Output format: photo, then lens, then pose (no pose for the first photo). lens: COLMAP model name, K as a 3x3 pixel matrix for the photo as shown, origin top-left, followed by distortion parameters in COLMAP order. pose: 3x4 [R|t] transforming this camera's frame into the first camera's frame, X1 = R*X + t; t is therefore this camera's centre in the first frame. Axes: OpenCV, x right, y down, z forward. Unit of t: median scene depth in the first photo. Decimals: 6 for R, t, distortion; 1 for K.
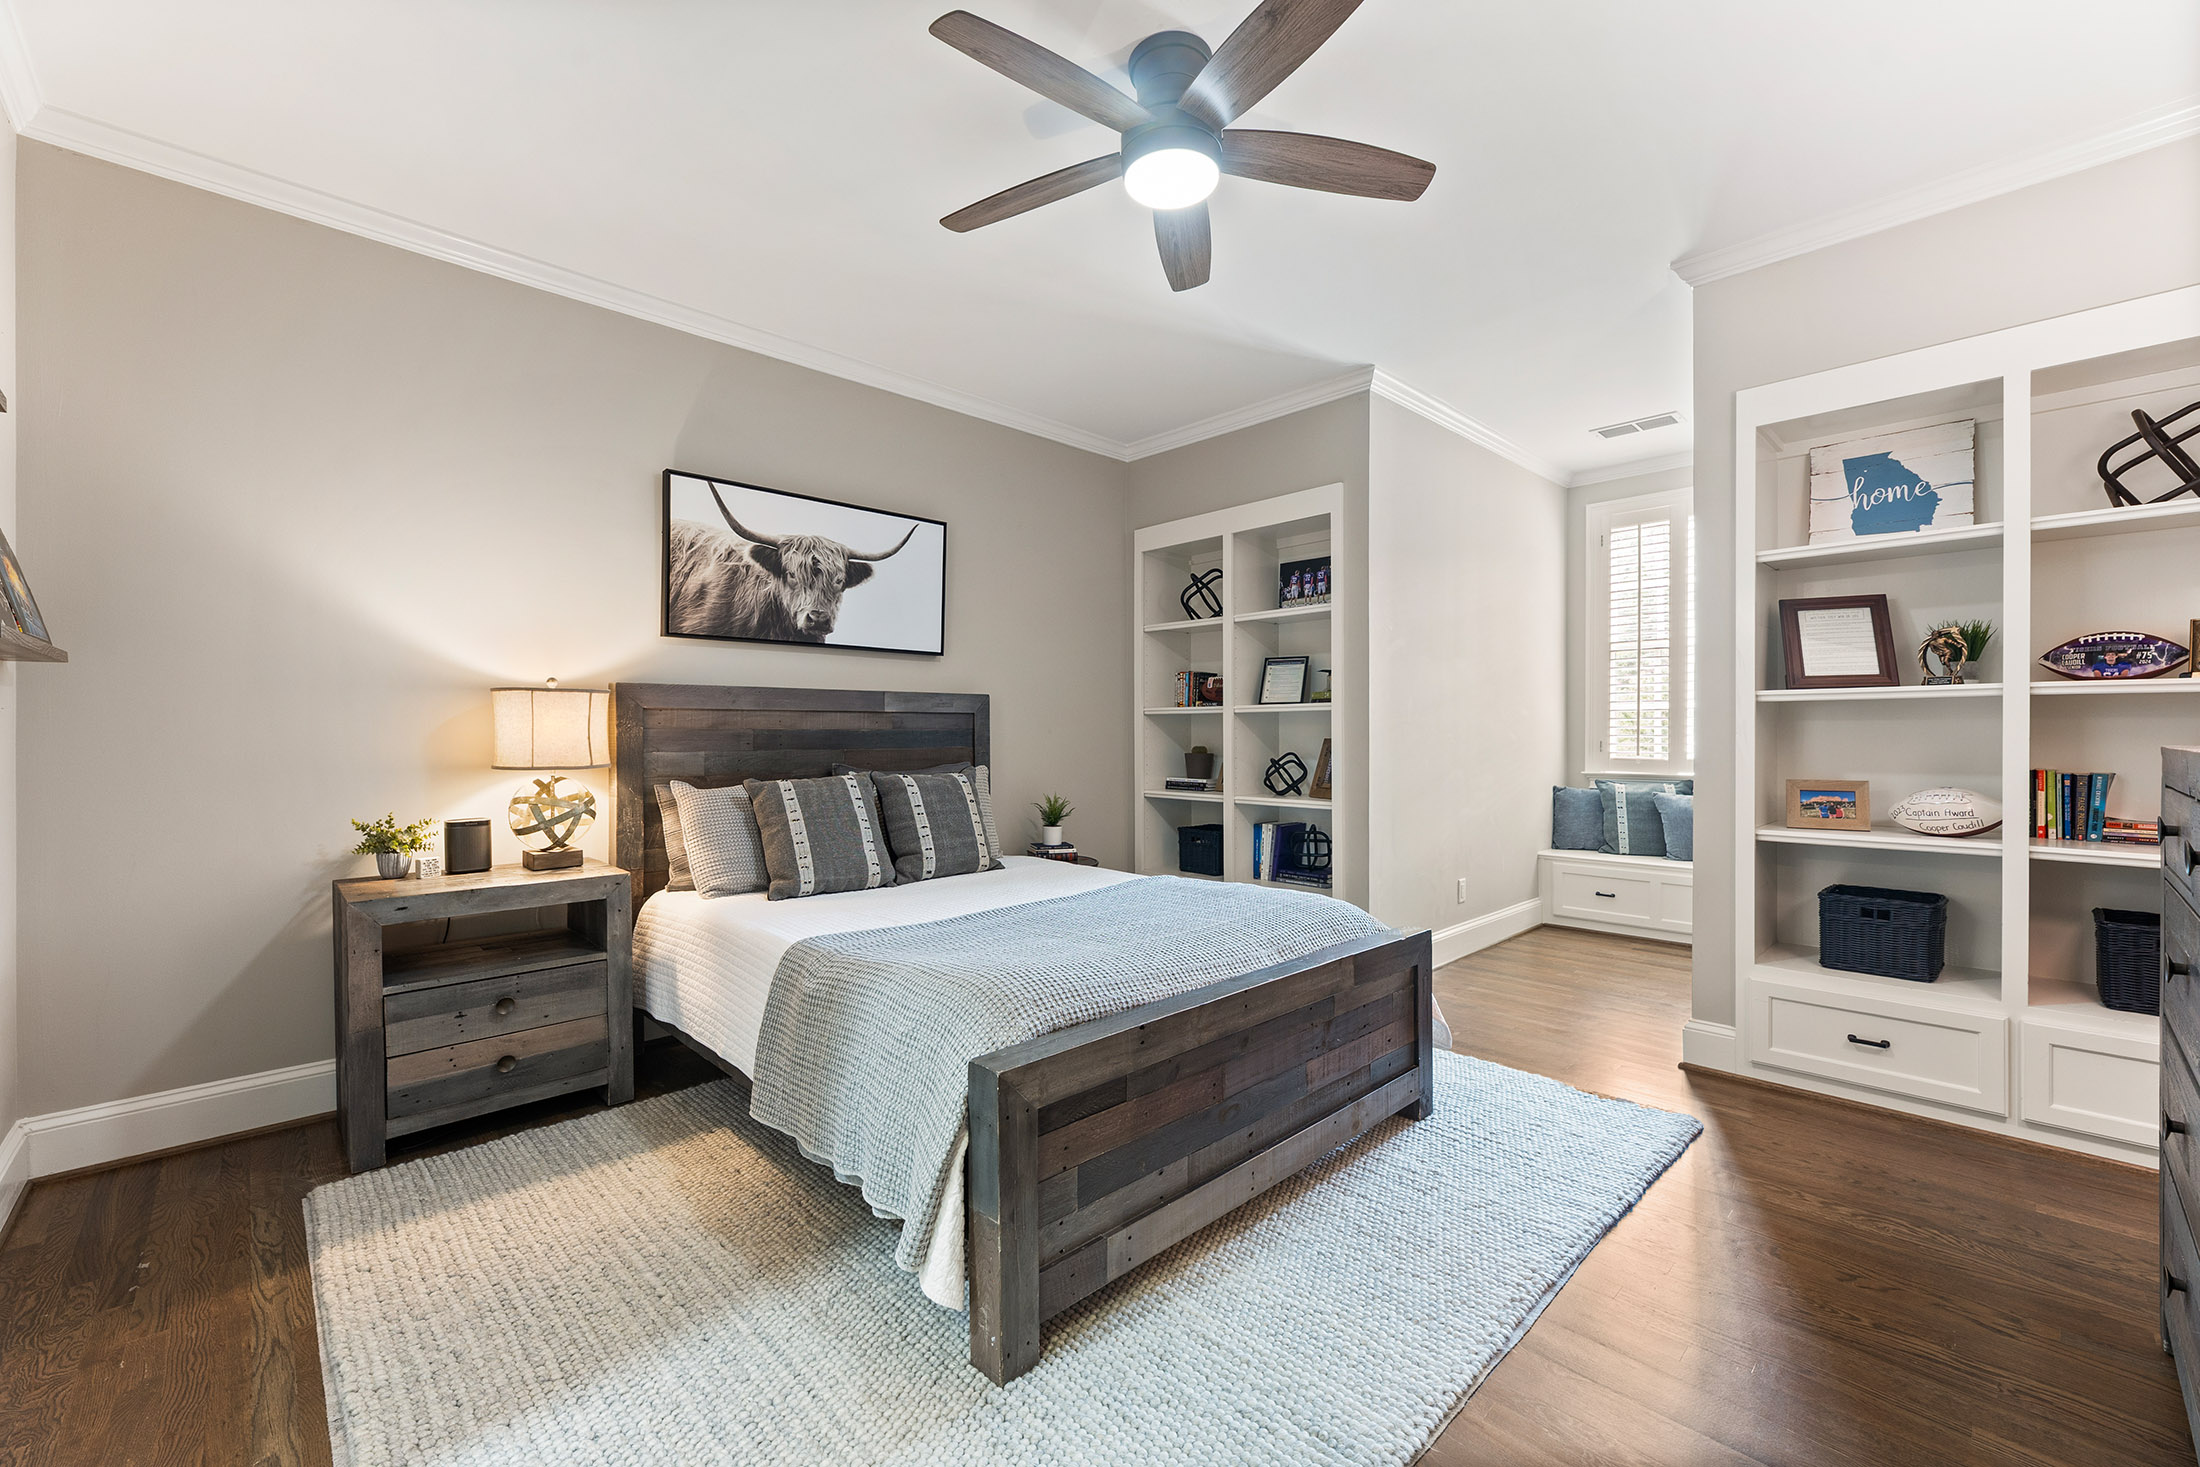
lens RADIAL K [[888.6, 0, 1081.3], [0, 888.6, 731.7], [0, 0, 1]] dist [-0.000228, -0.000021]
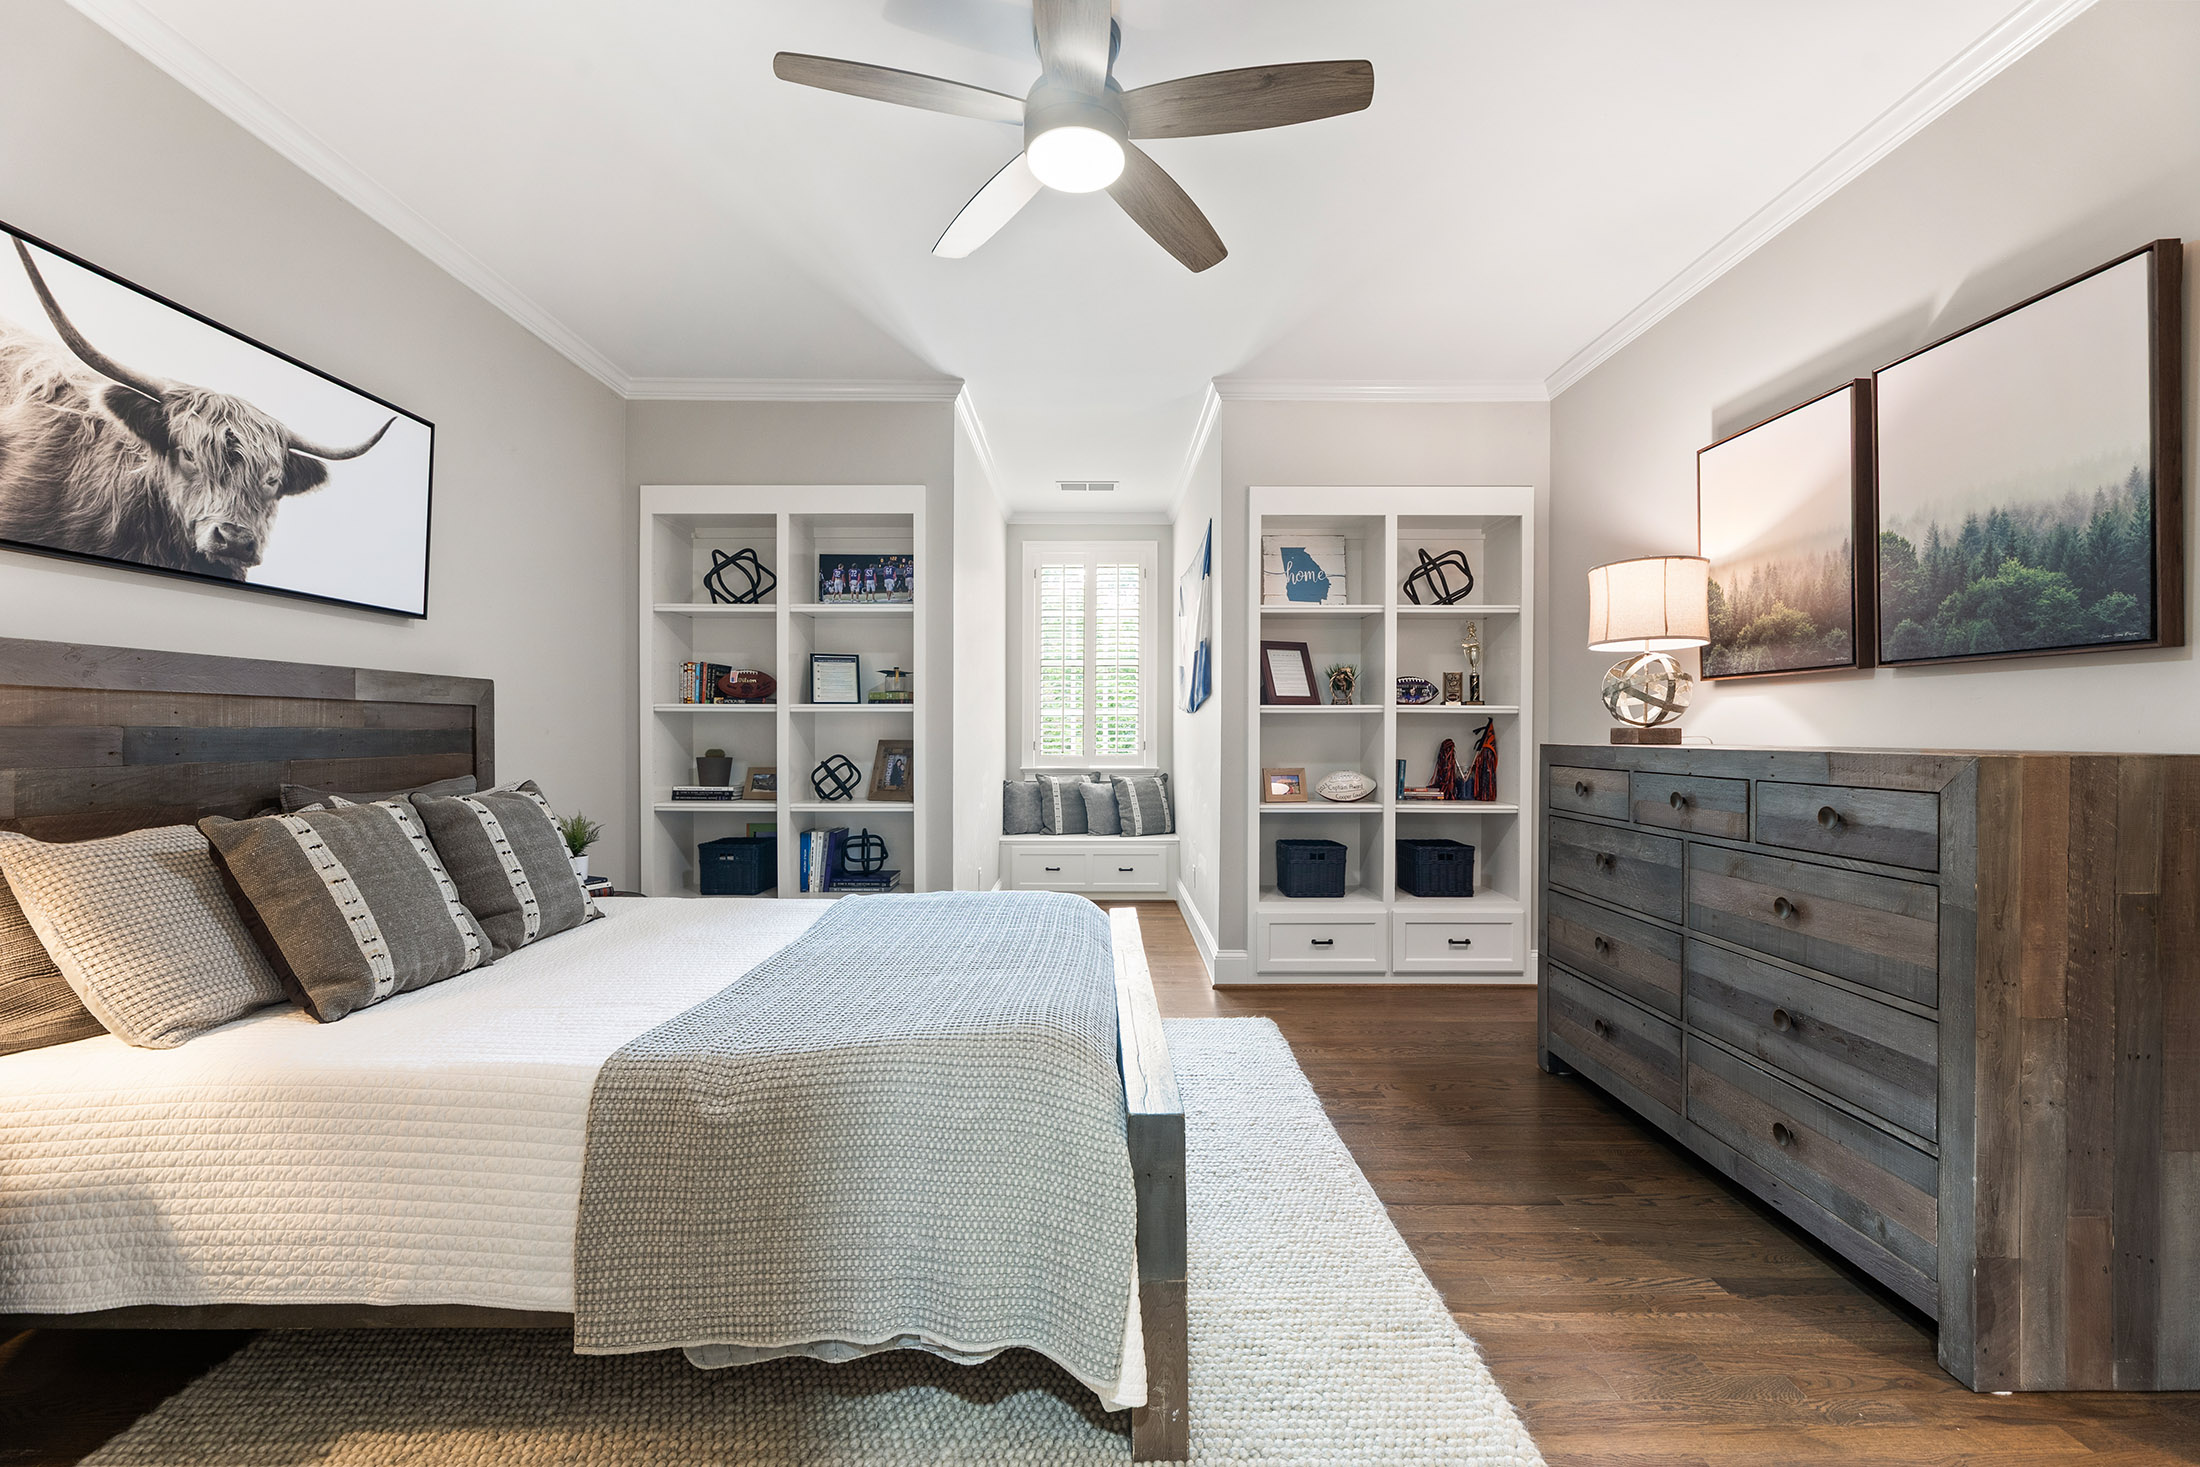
lens RADIAL K [[888.6, 0, 1087.9], [0, 888.6, 736.2], [0, 0, 1]] dist [-0.000228, -0.000021]
pose [[0.686023, 0.000284, 0.727580, -0.341274], [-0.003912, 0.999987, 0.003298, -0.000786], [-0.727569, -0.005109, 0.686015, 0.190208]]
